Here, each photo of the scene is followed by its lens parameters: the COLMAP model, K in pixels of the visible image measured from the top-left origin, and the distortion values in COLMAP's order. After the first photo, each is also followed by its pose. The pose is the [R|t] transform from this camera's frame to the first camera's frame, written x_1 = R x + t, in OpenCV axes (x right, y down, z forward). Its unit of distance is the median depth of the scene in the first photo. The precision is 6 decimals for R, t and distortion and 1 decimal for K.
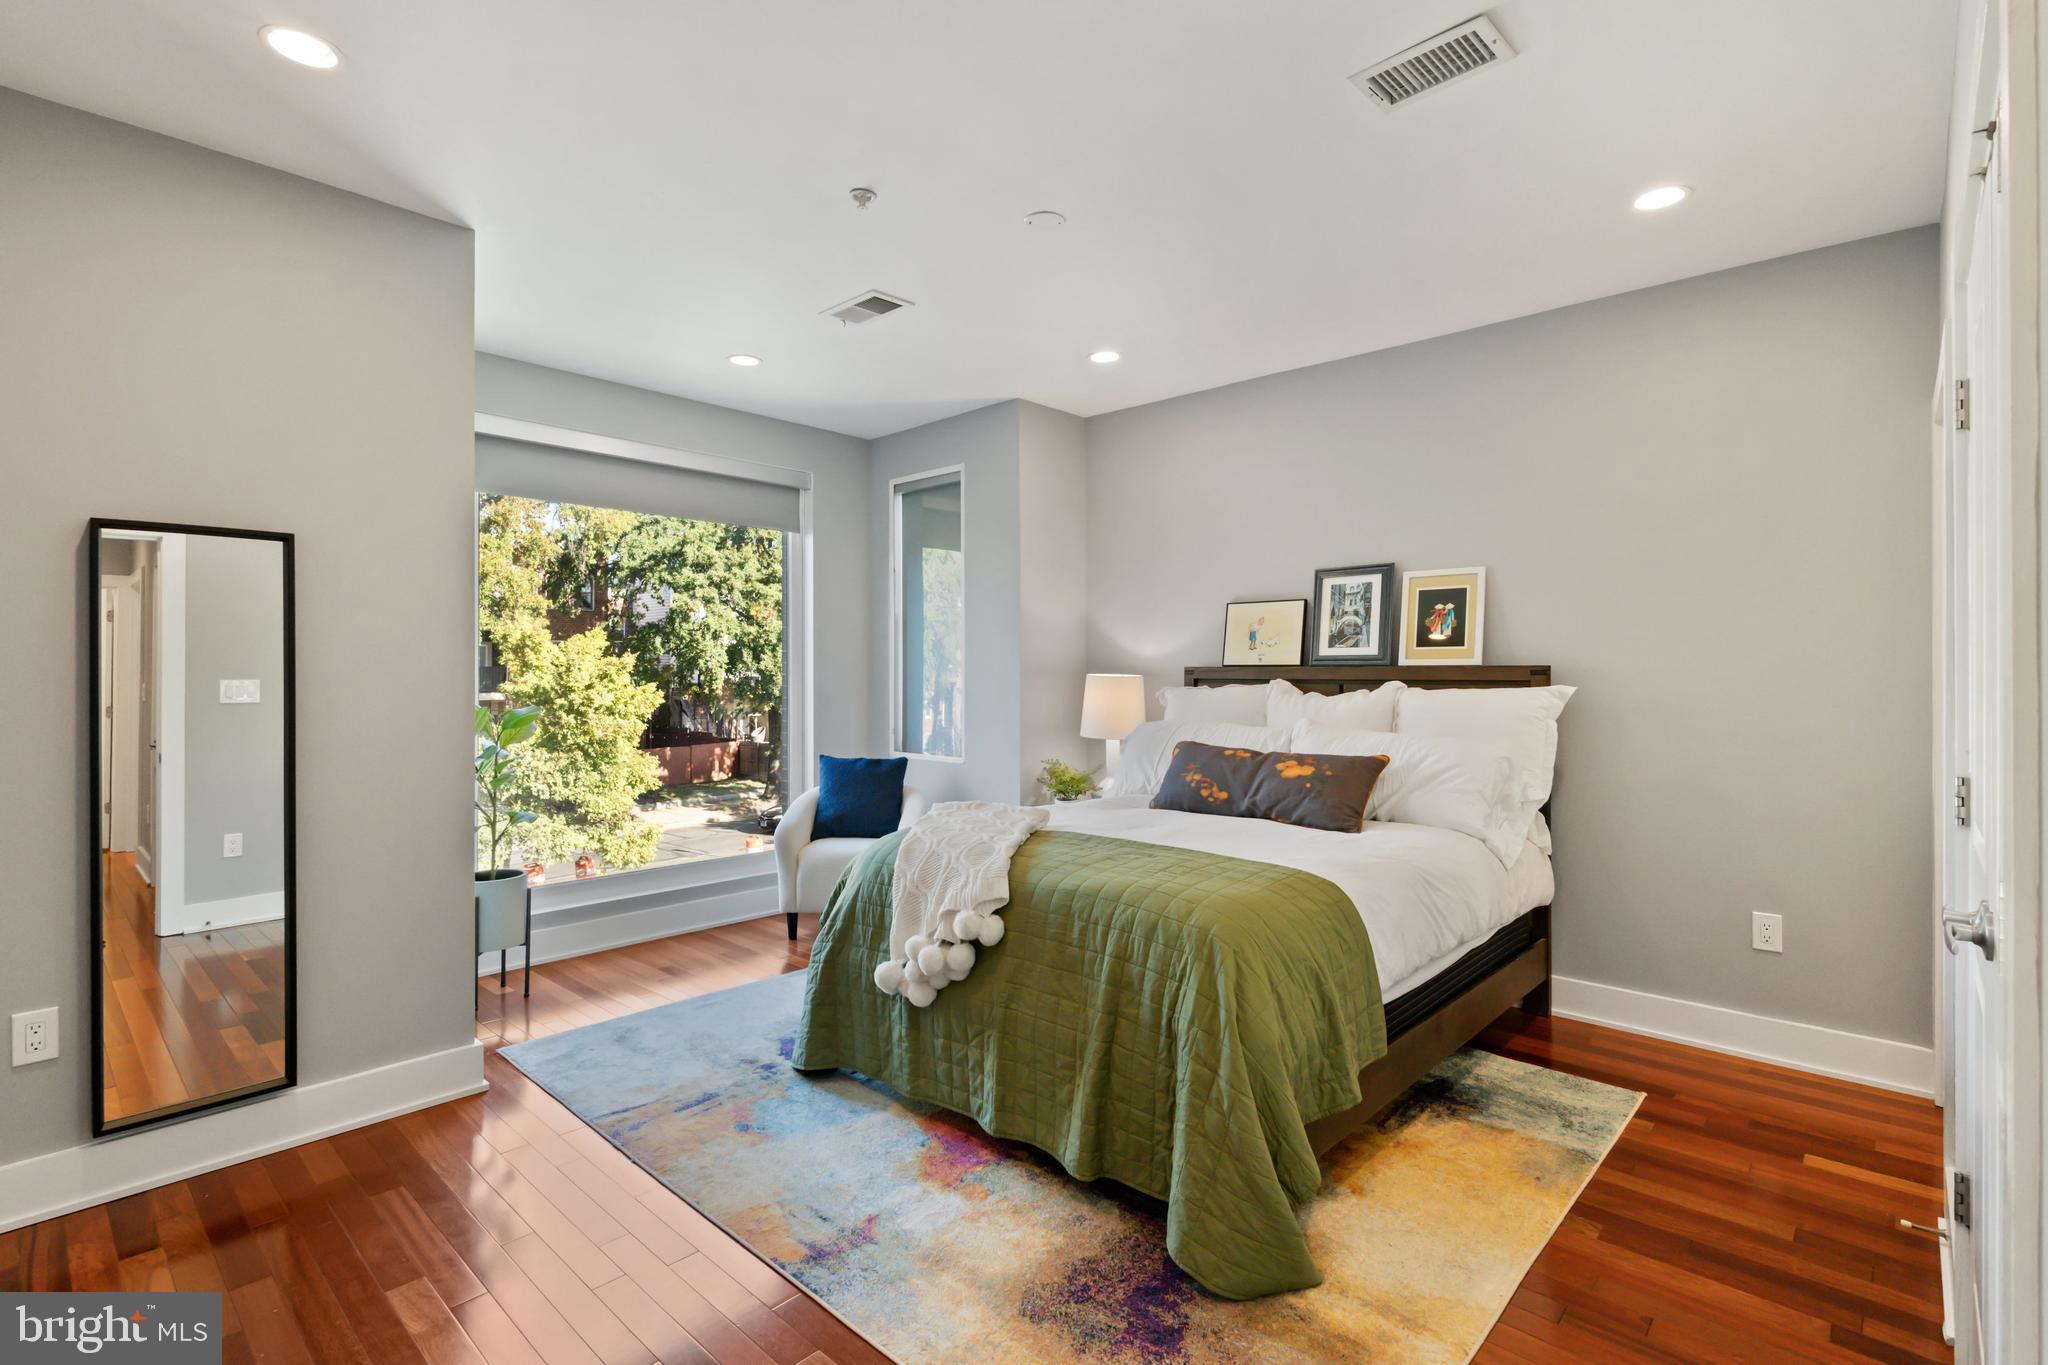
lens RADIAL K [[976.2, 0, 1039.6], [0, 976.2, 675.1], [0, 0, 1]] dist [-0.003874, -0.000163]
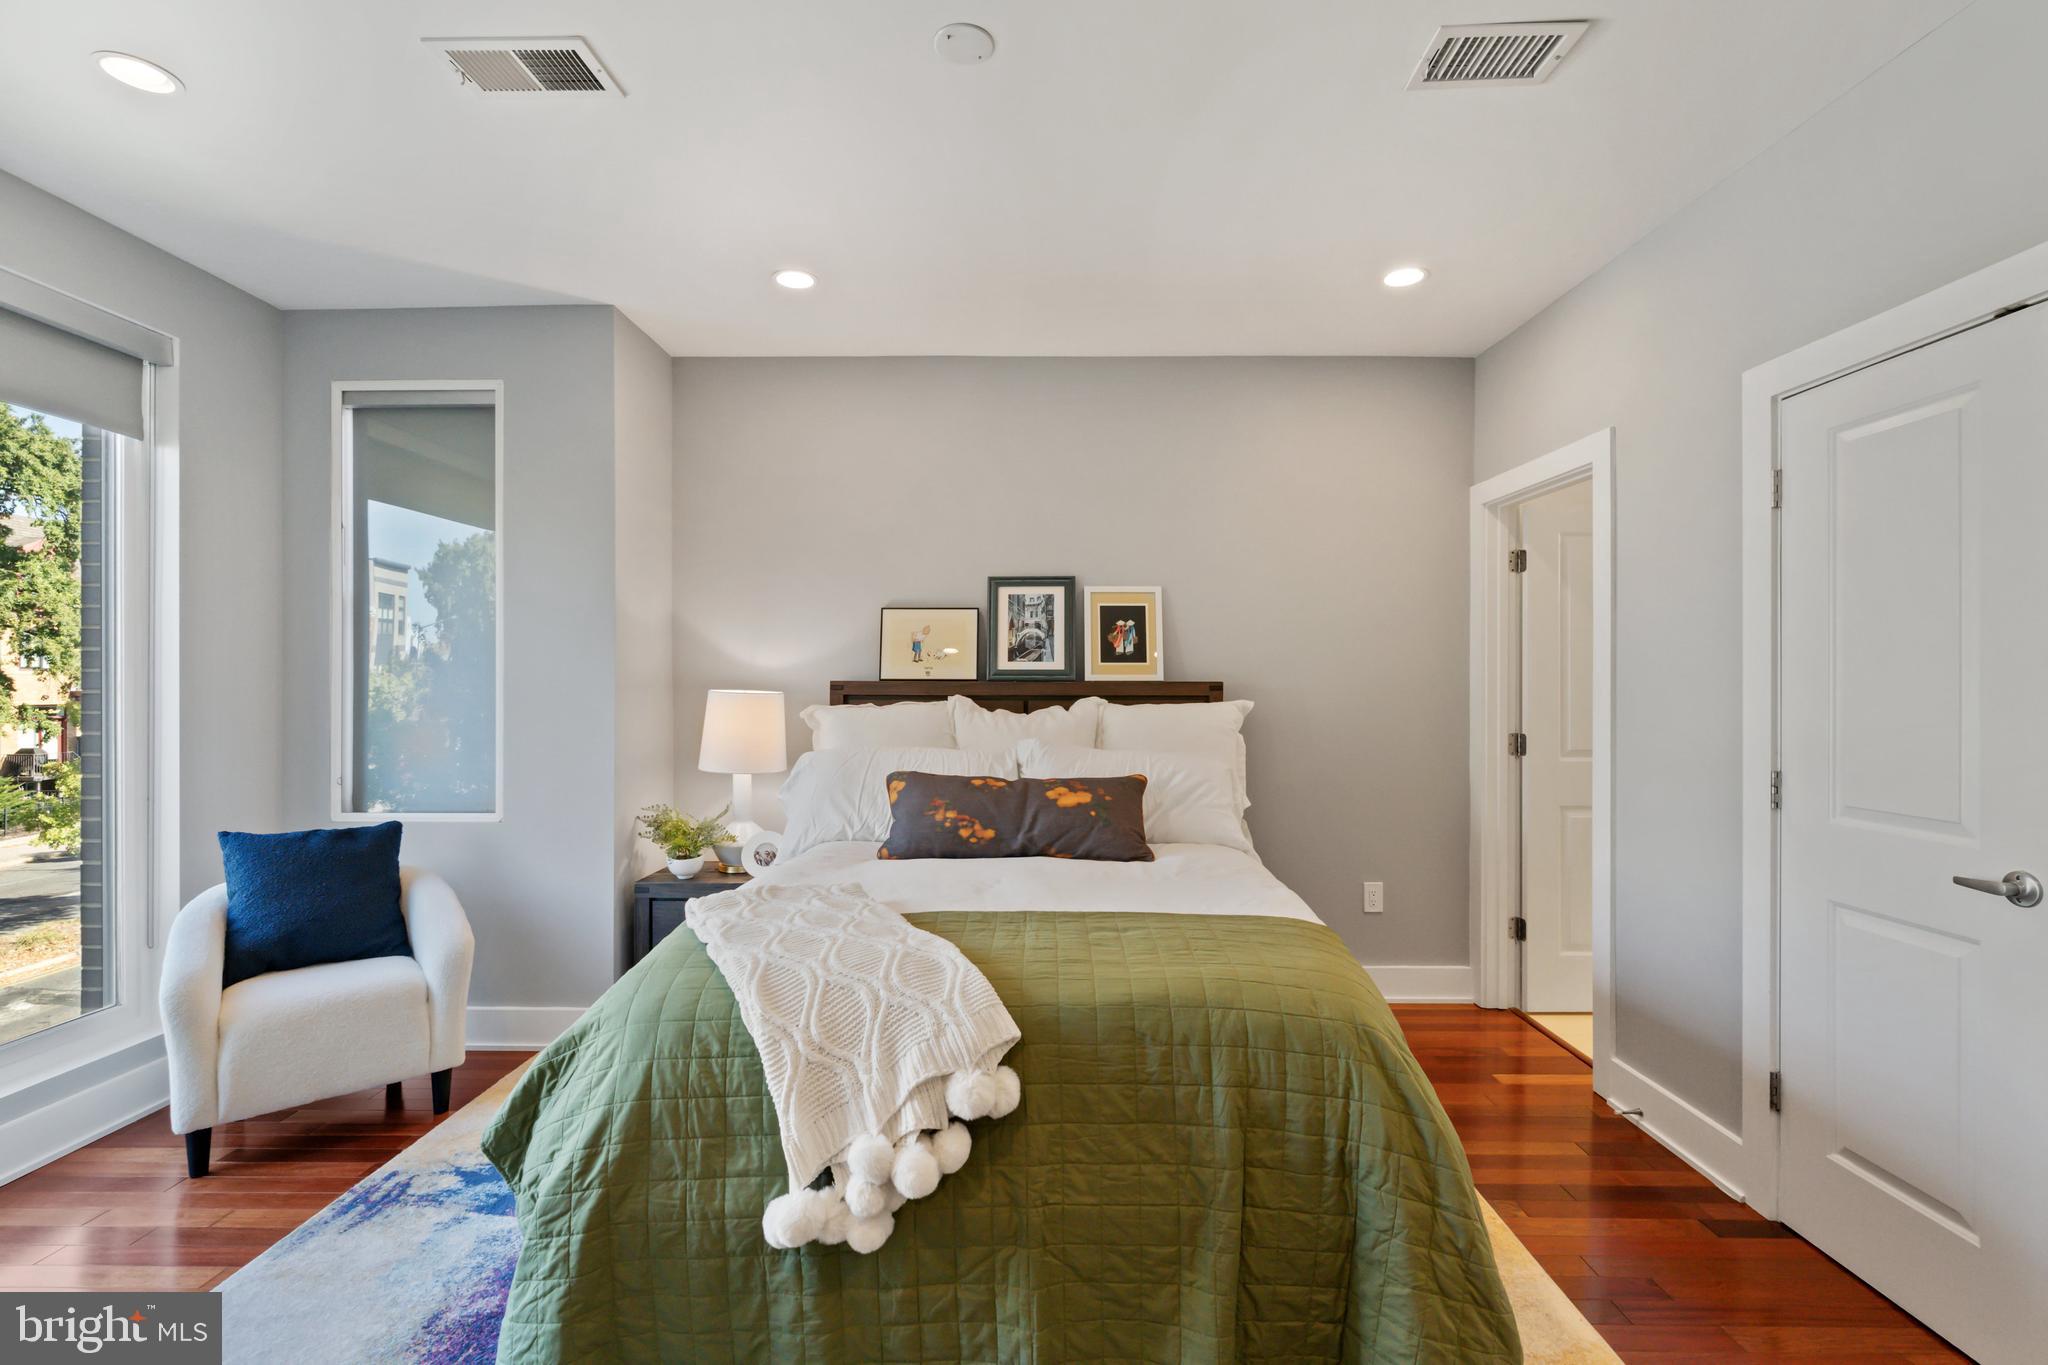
lens RADIAL K [[908.4, 0, 1022.4], [0, 908.4, 685.5], [0, 0, 1]] dist [-0.004787, 0.000431]
pose [[0.739604, -0.000193, 0.673043, -0.300855], [0.000635, 1.000000, -0.000411, -0.004983], [-0.673042, 0.000732, 0.739604, 0.370830]]
